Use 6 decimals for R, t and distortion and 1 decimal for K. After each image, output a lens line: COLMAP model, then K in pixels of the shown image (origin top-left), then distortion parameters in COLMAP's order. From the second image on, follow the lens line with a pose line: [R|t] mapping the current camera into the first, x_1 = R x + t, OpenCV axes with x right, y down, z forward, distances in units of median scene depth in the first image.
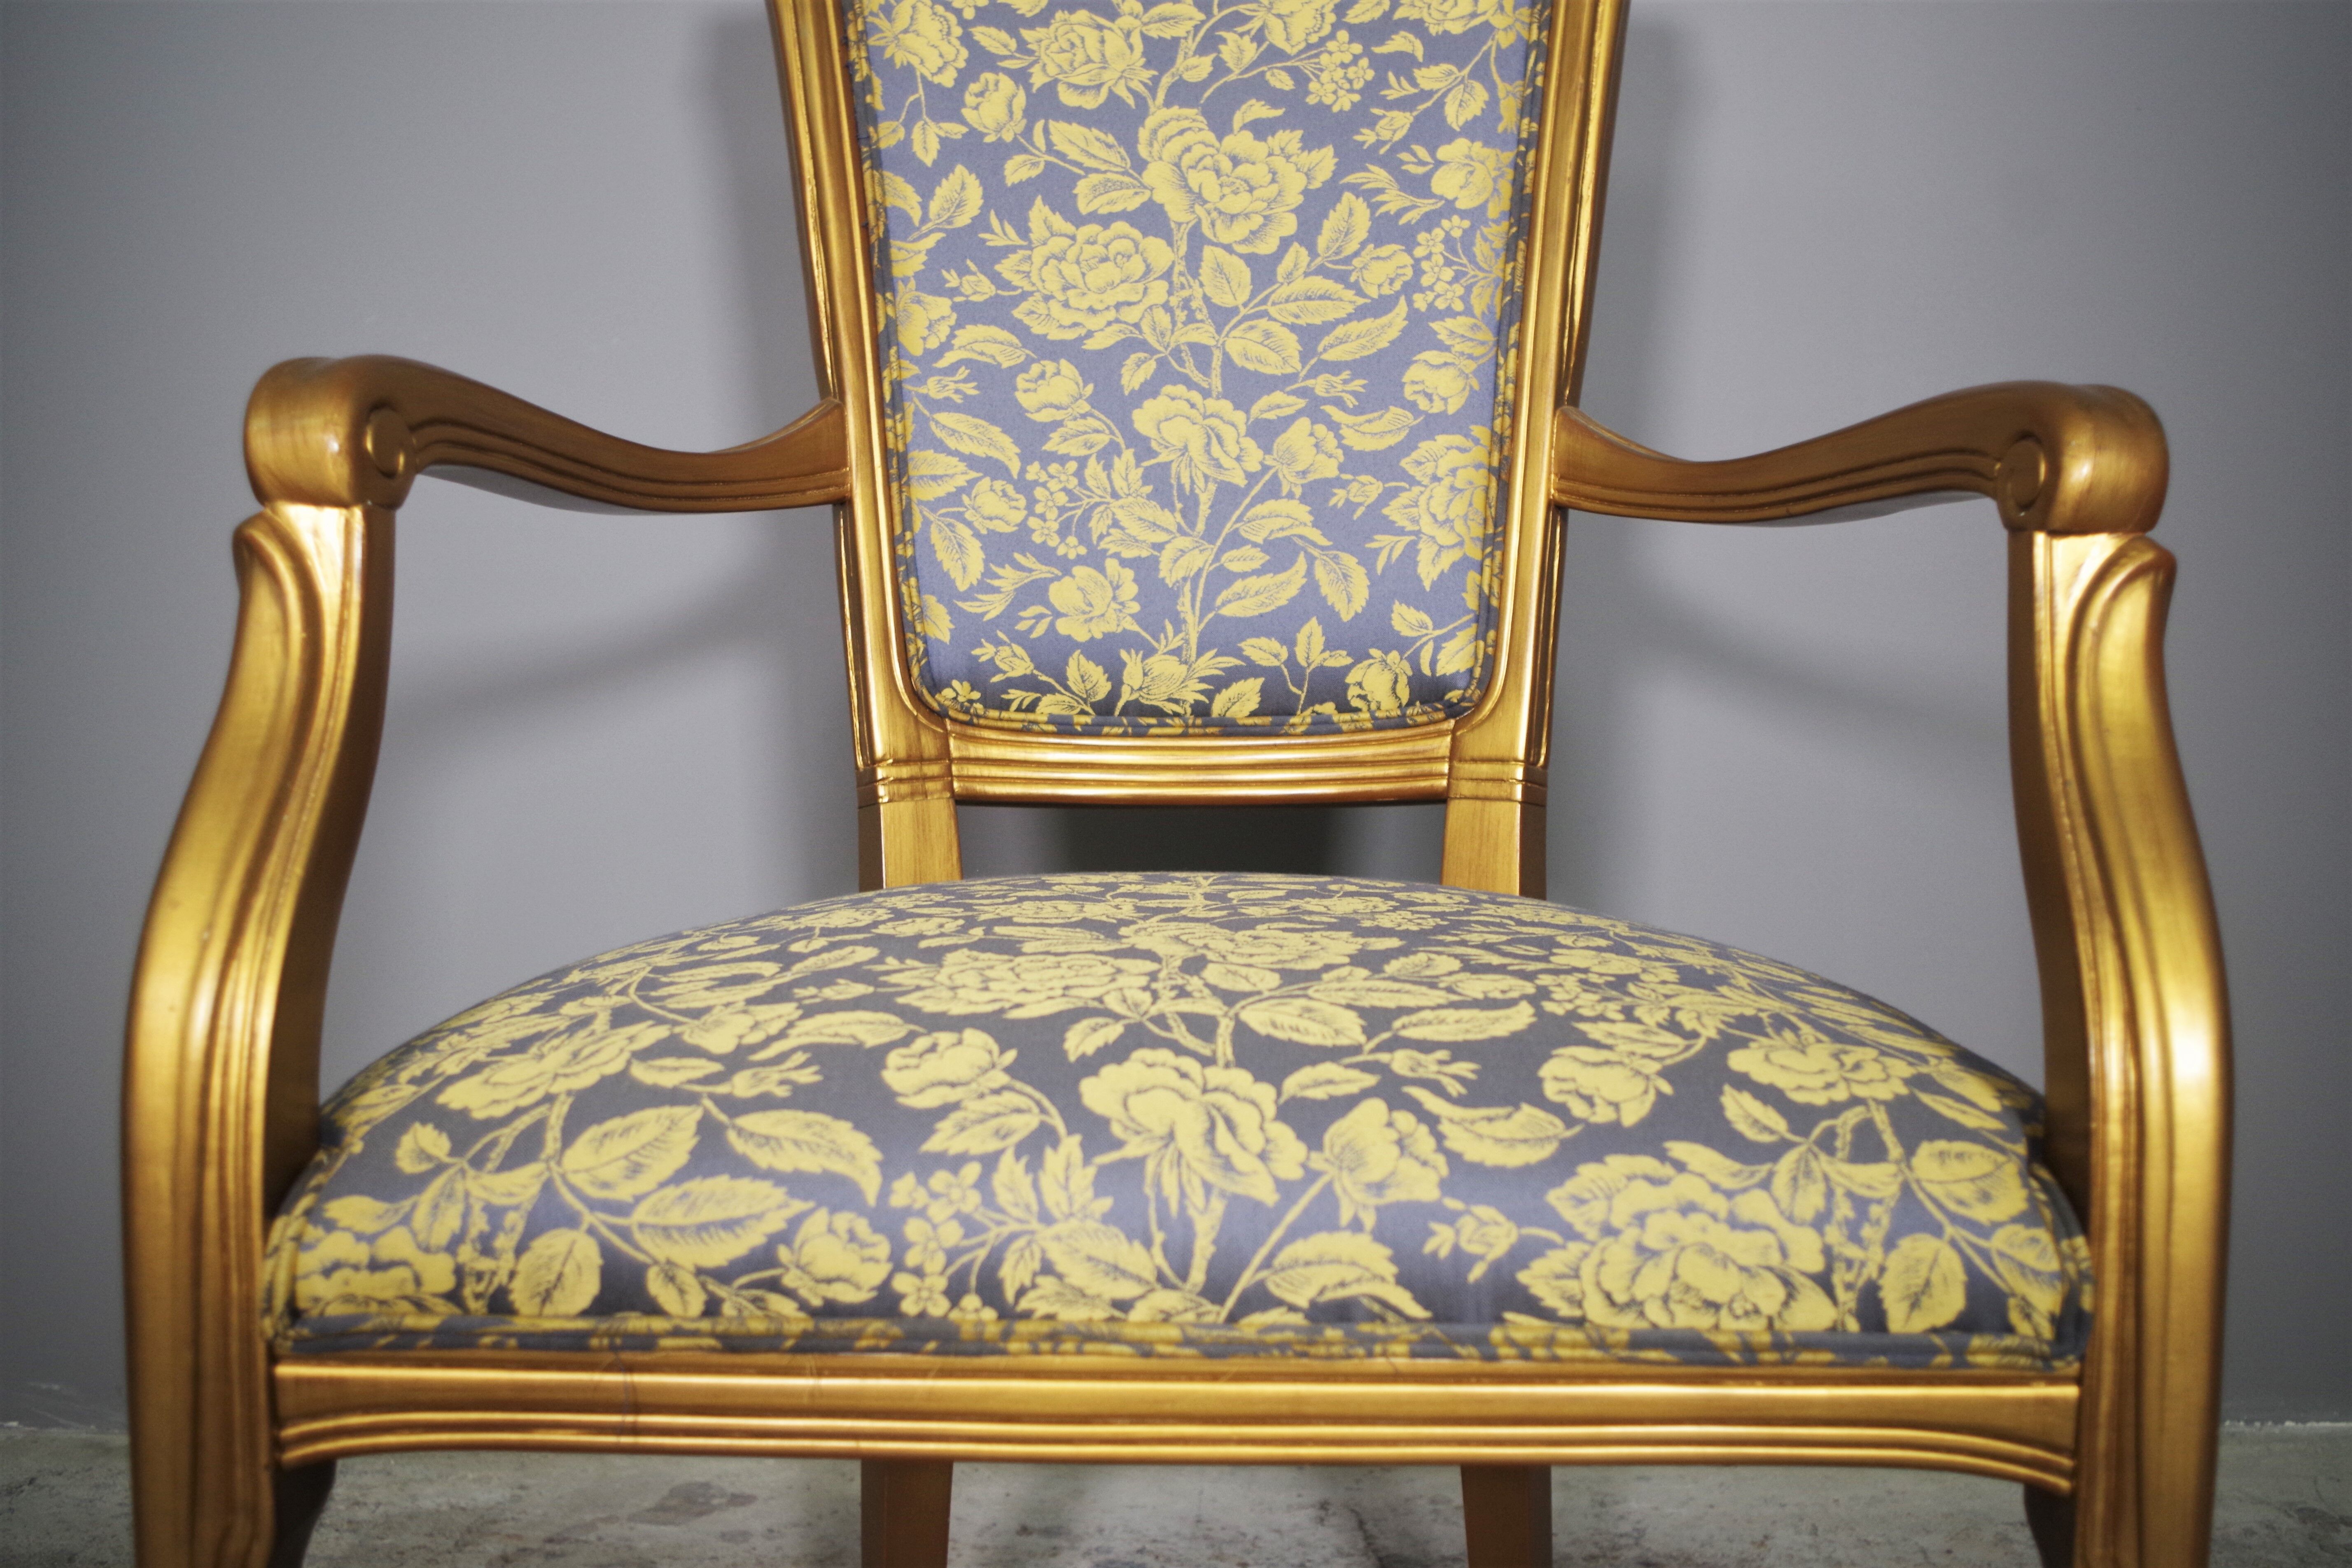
lens RADIAL K [[1968.6, 0, 1223.8], [0, 1968.6, 730.5], [0, 0, 1]] dist [-0.079950, 0.001866]
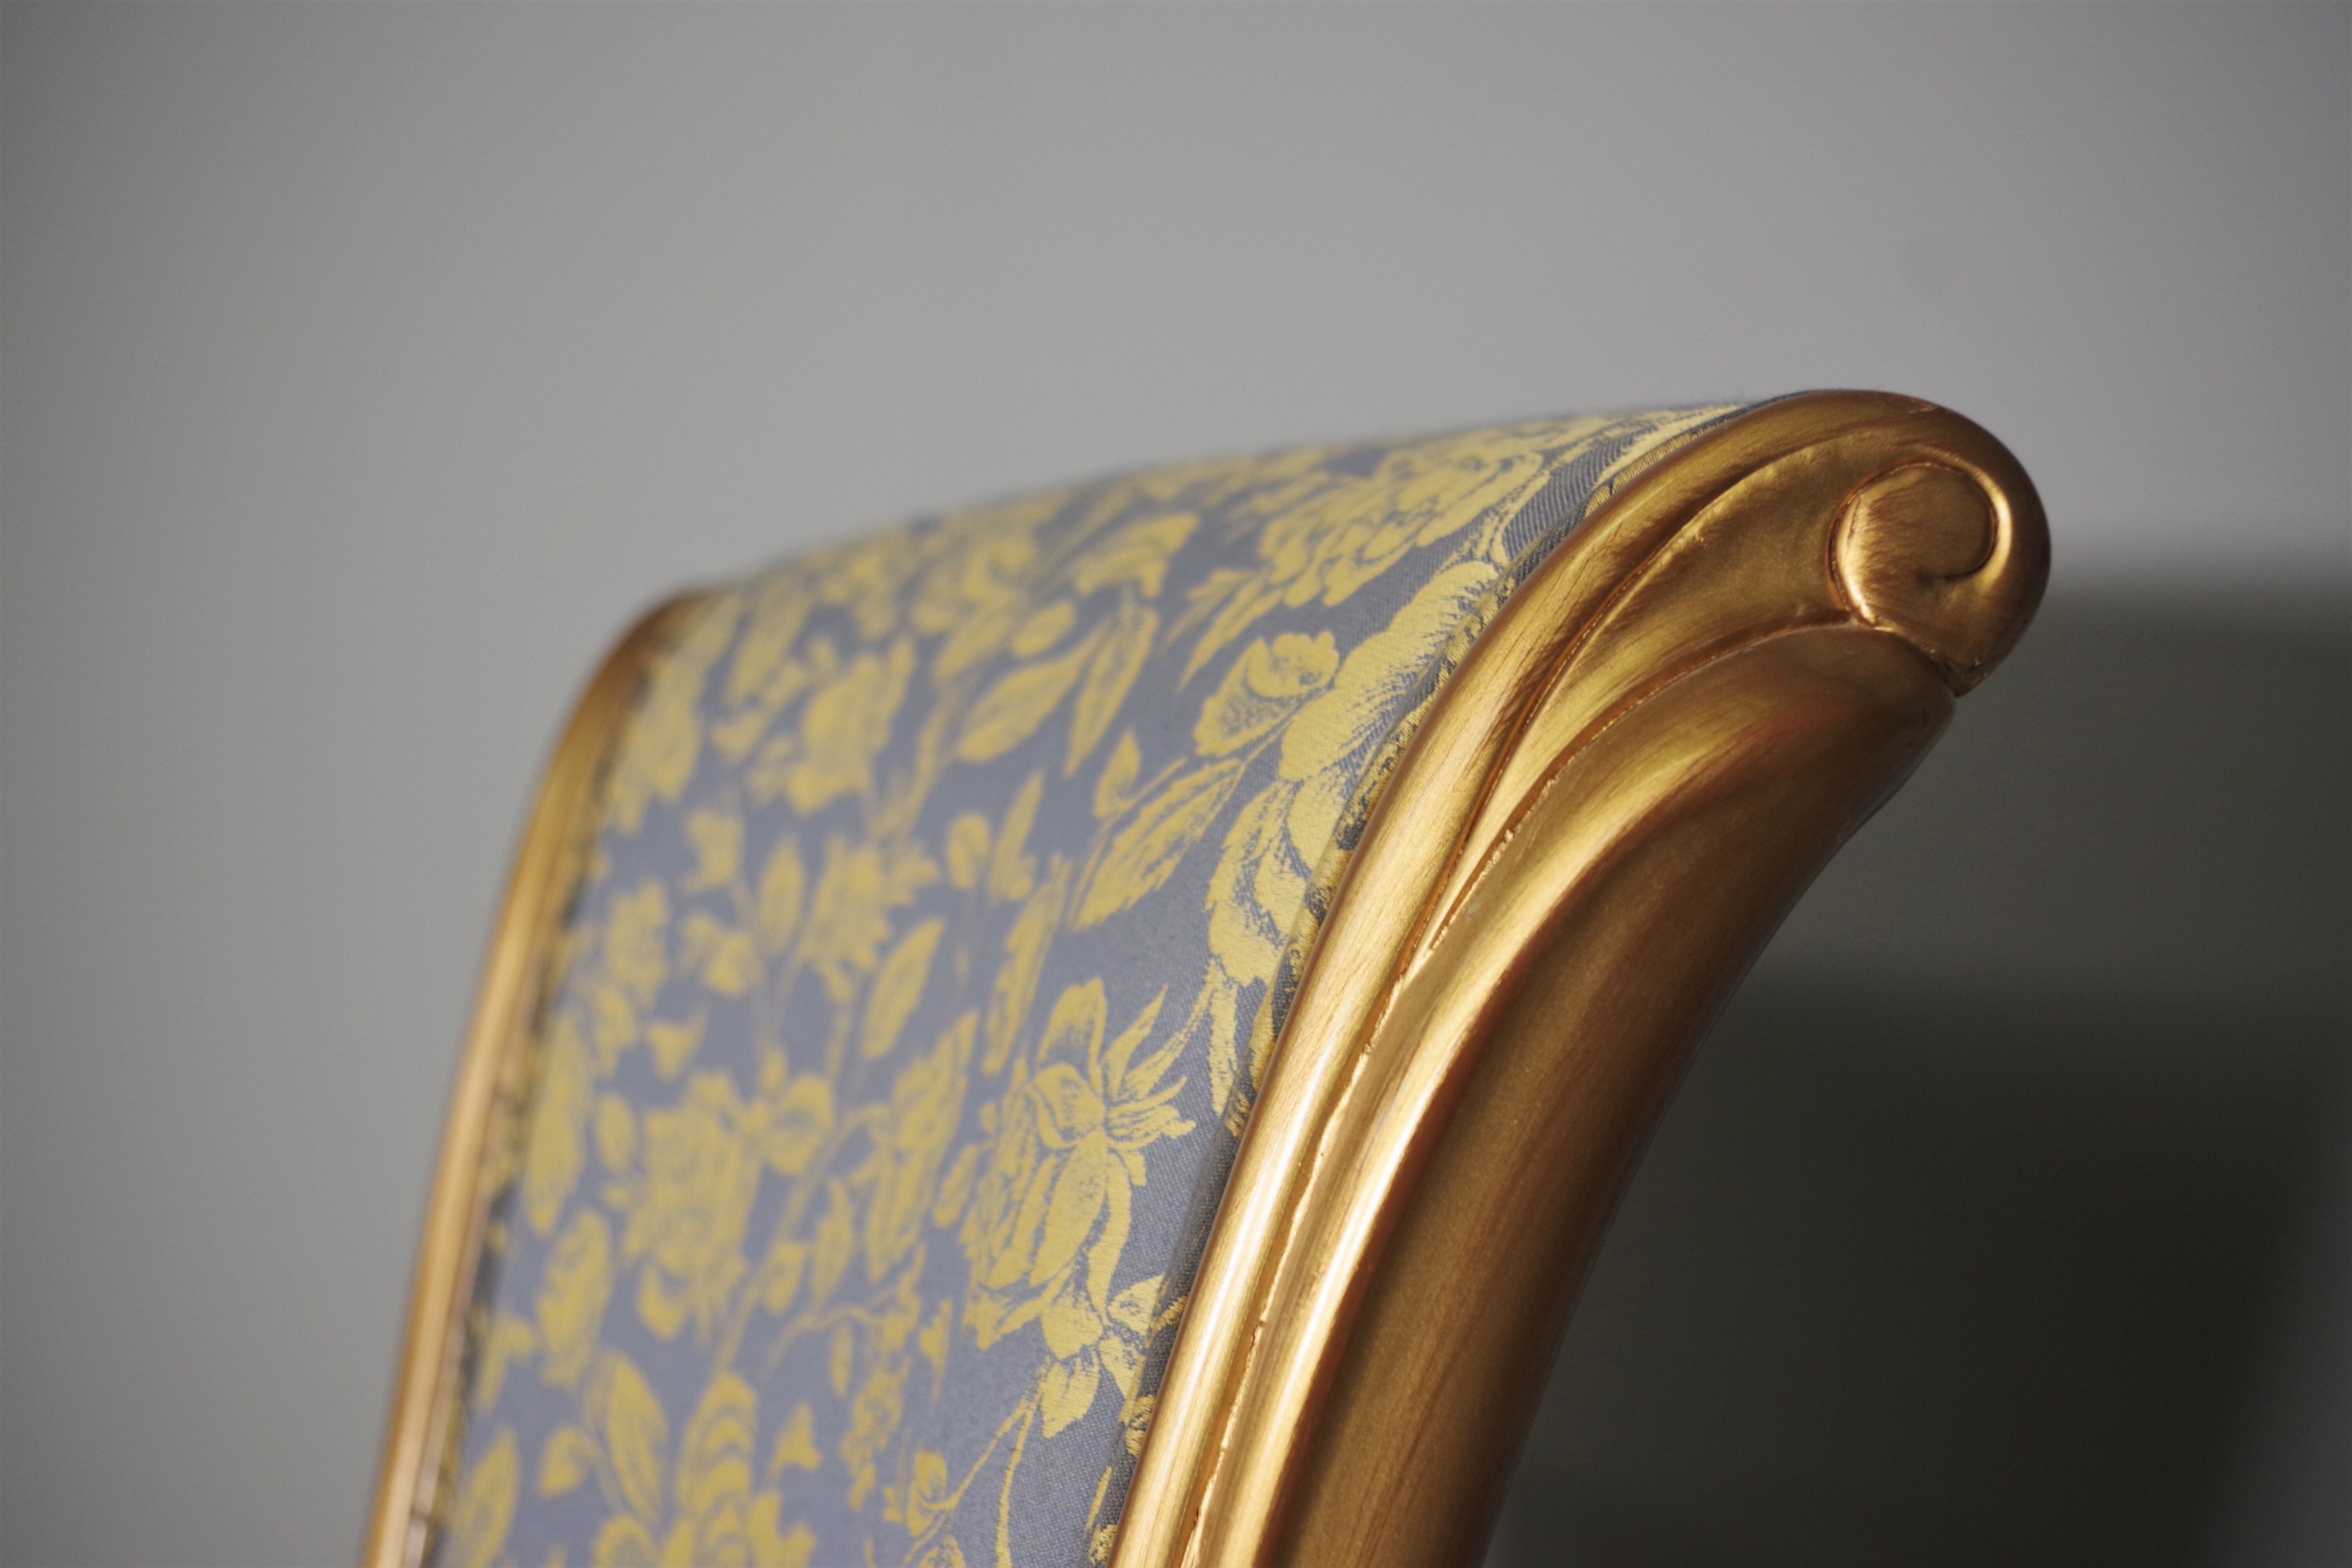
lens RADIAL K [[2751.1, 0, 1176.0], [0, 2751.1, 784.0], [0, 0, 1]] dist [0.000304, -0.001057]
pose [[0.455315, 0.020336, -0.890098, 0.499473], [-0.082471, 0.996404, -0.019422, -0.442275], [0.886502, 0.082250, 0.455355, 0.846504]]
